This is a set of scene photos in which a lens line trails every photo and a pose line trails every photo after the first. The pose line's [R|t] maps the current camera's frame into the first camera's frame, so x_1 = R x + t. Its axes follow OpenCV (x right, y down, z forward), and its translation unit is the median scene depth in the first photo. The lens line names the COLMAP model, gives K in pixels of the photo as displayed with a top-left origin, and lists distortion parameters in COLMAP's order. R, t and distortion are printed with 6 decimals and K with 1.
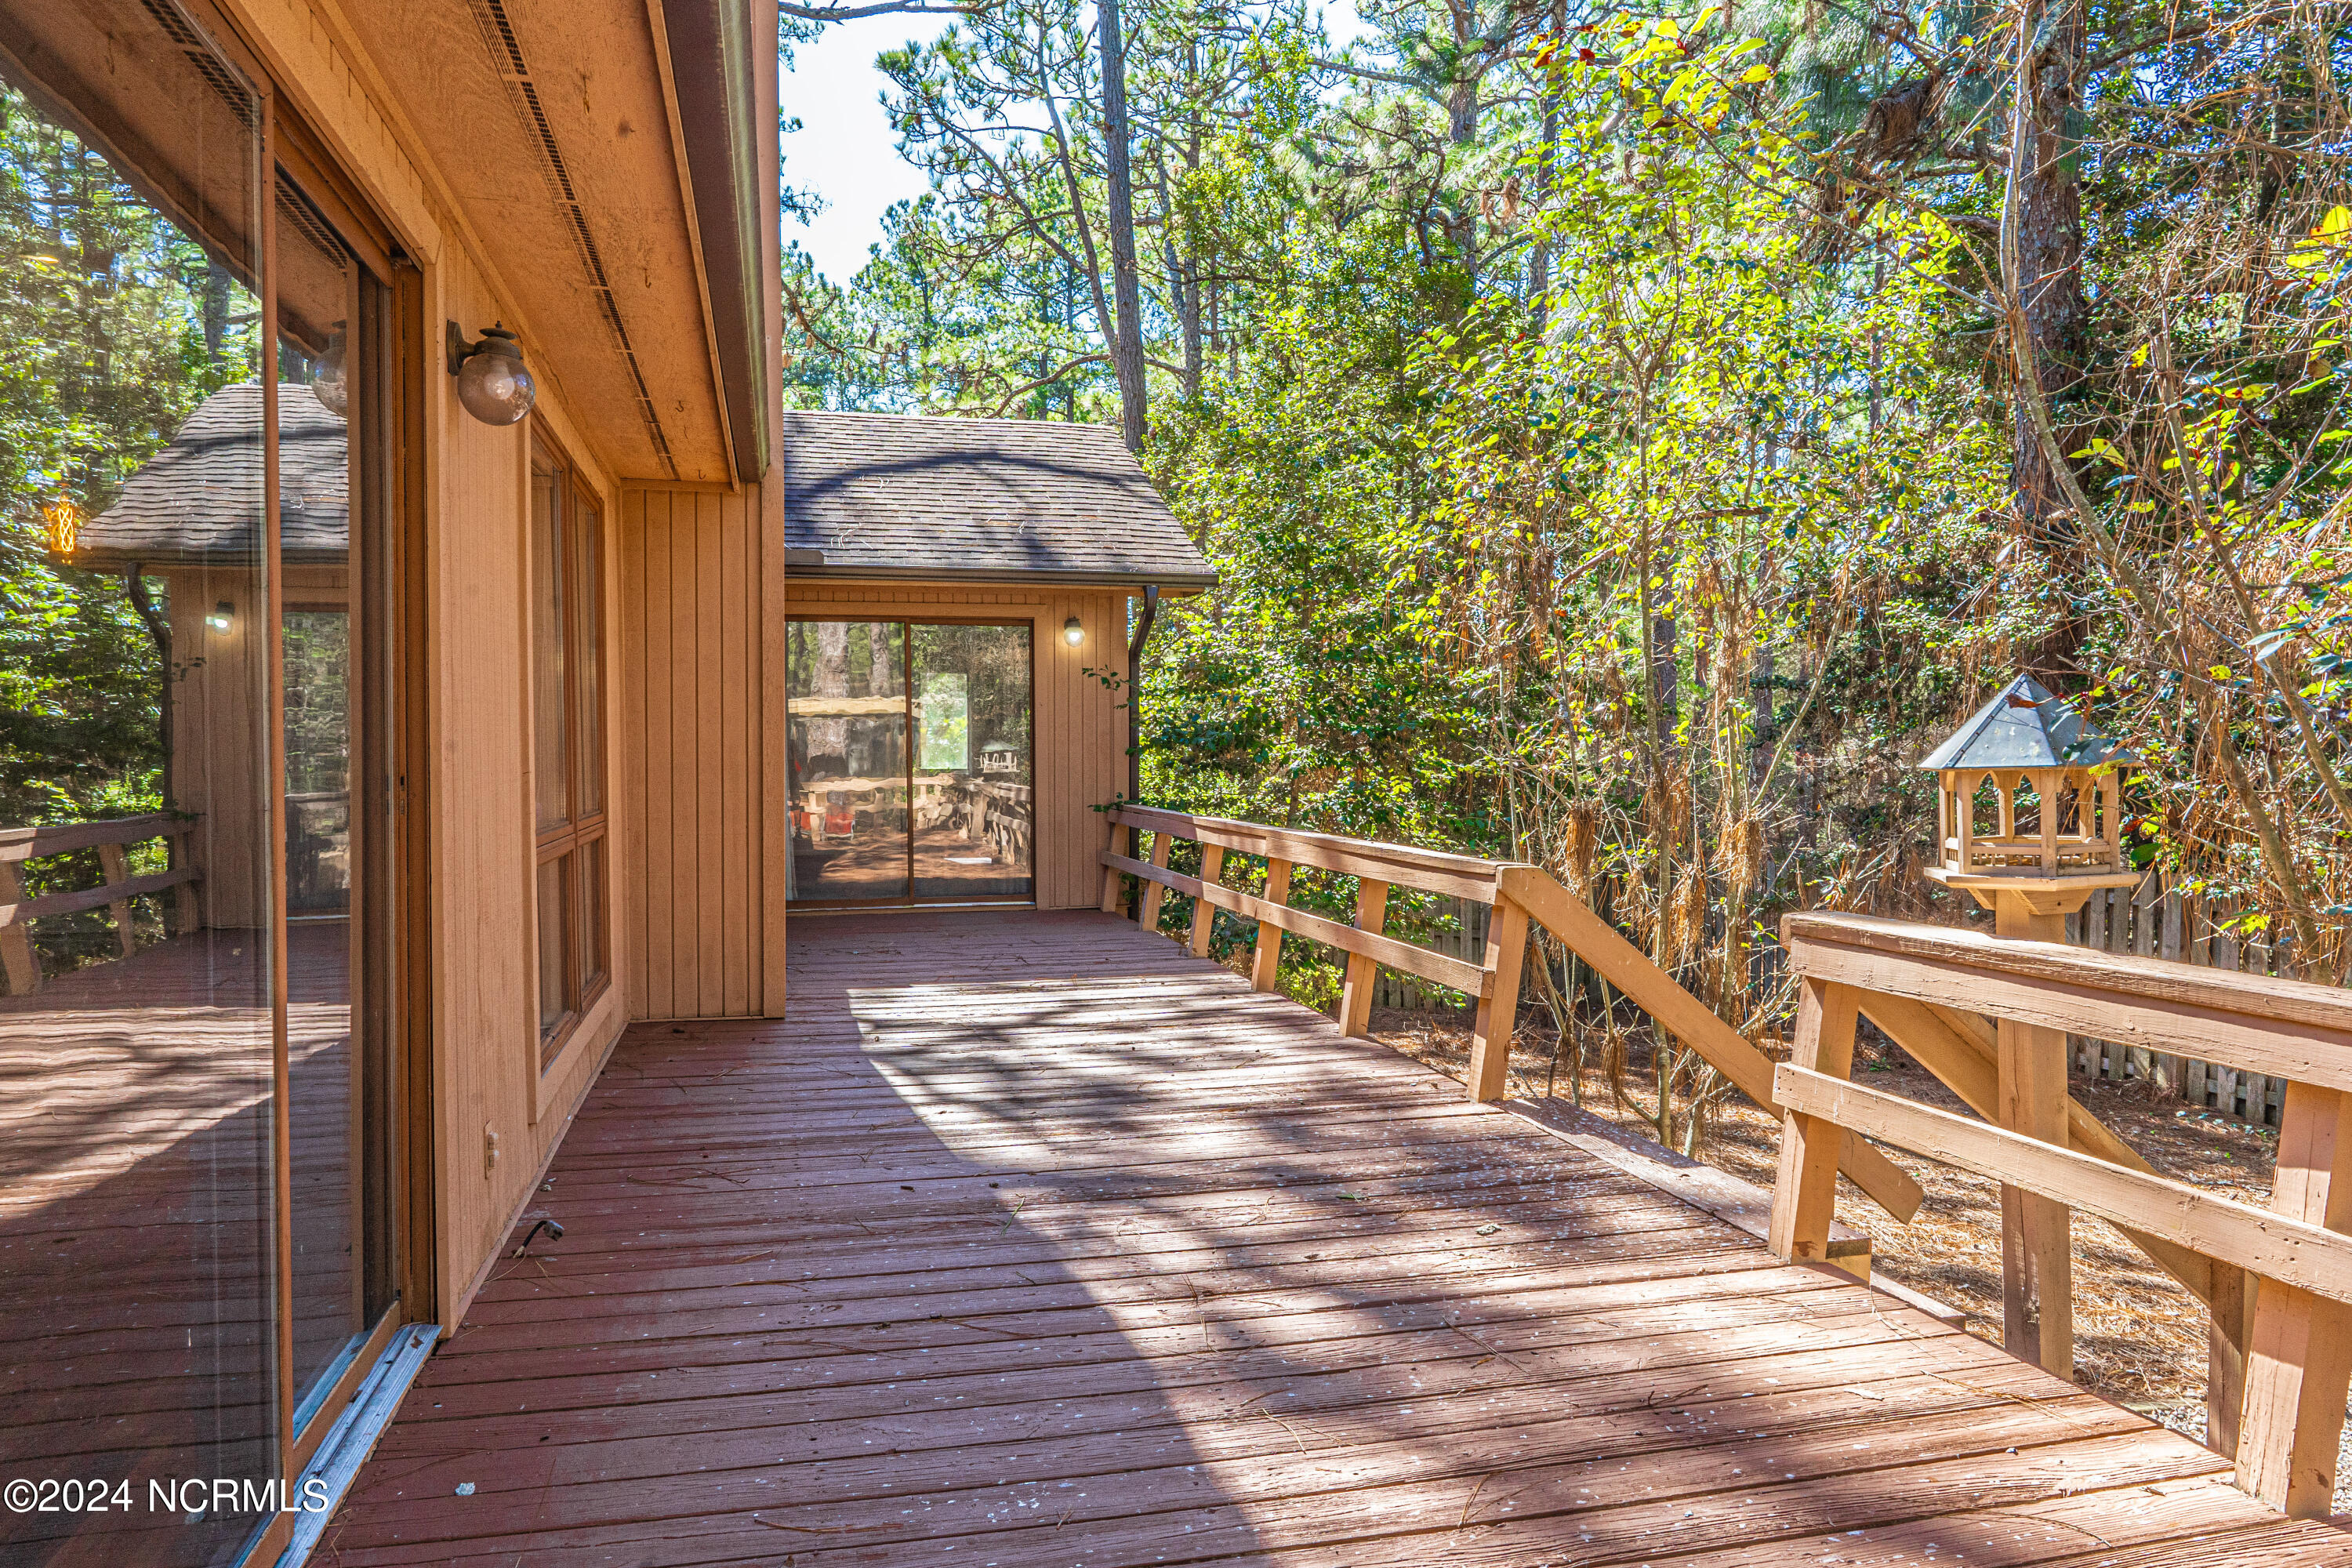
lens RADIAL K [[1563.8, 0, 1176.0], [0, 1563.8, 784.0], [0, 0, 1]] dist [0.005190, 0.000188]
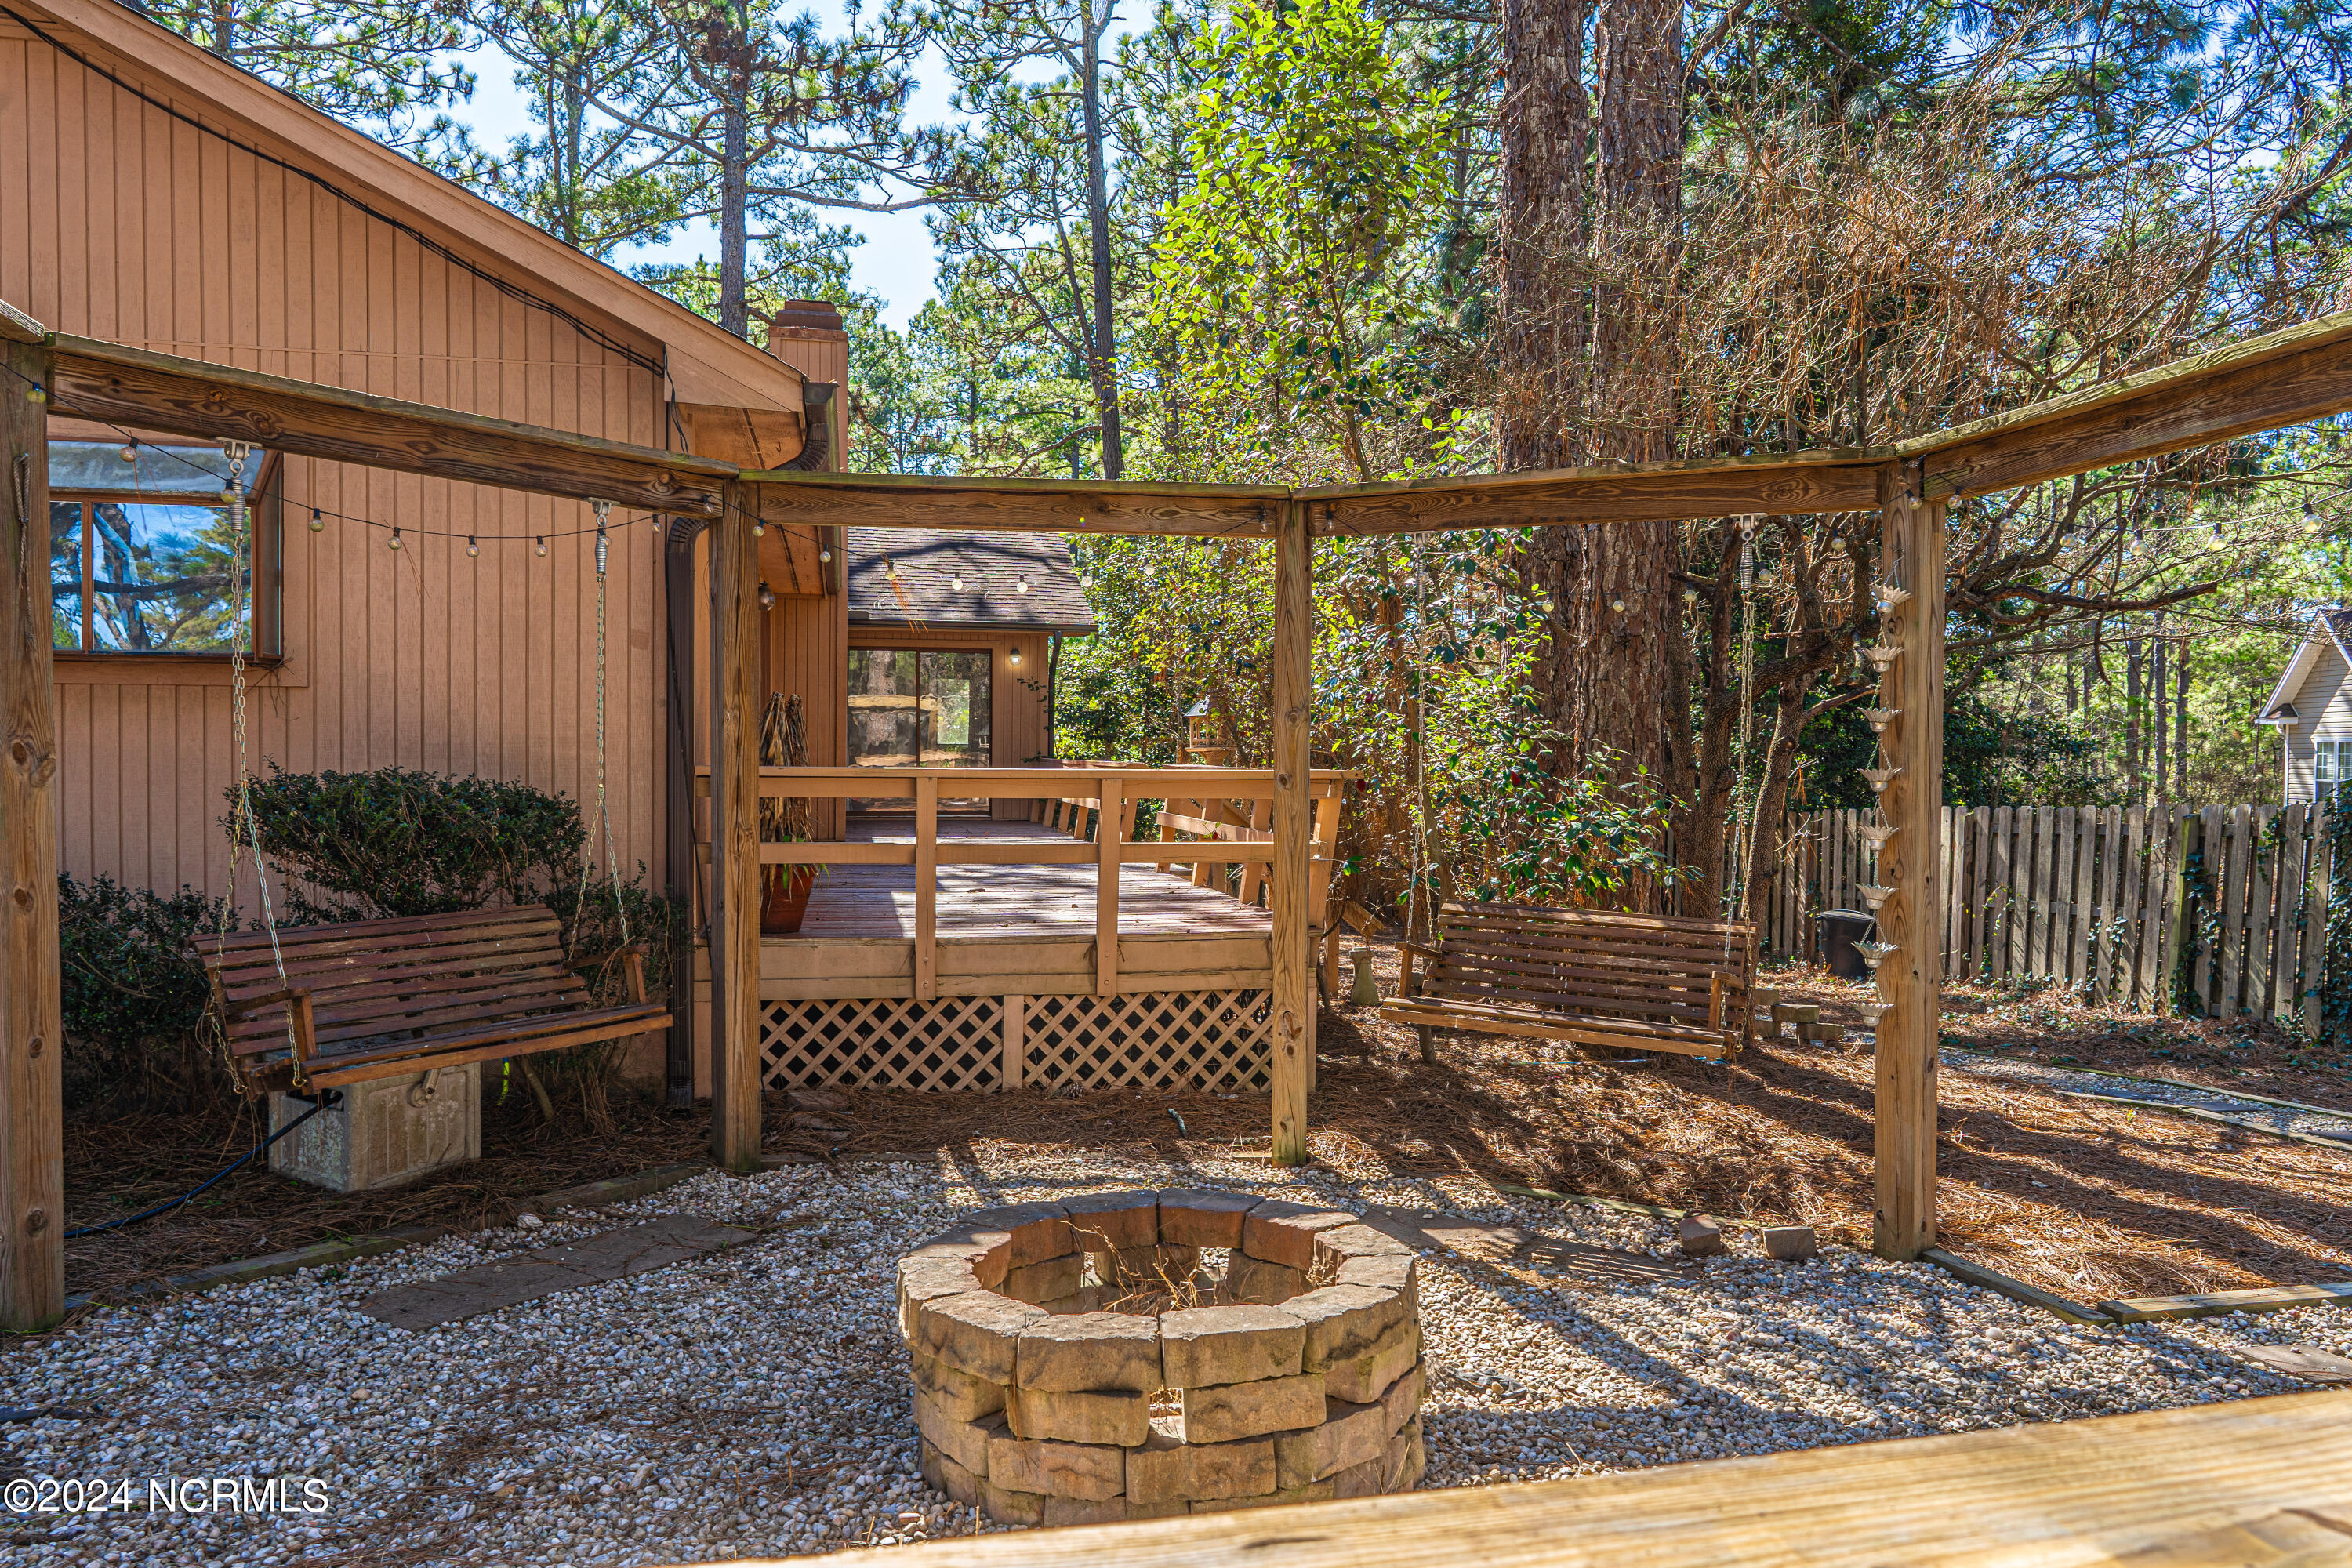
lens RADIAL K [[1563.8, 0, 1176.0], [0, 1563.8, 784.0], [0, 0, 1]] dist [0.005190, 0.000188]
pose [[0.999258, 0.007200, -0.037829, 0.126294], [-0.007356, 0.999965, -0.003969, 0.033927], [0.037799, 0.004244, 0.999276, -0.501955]]
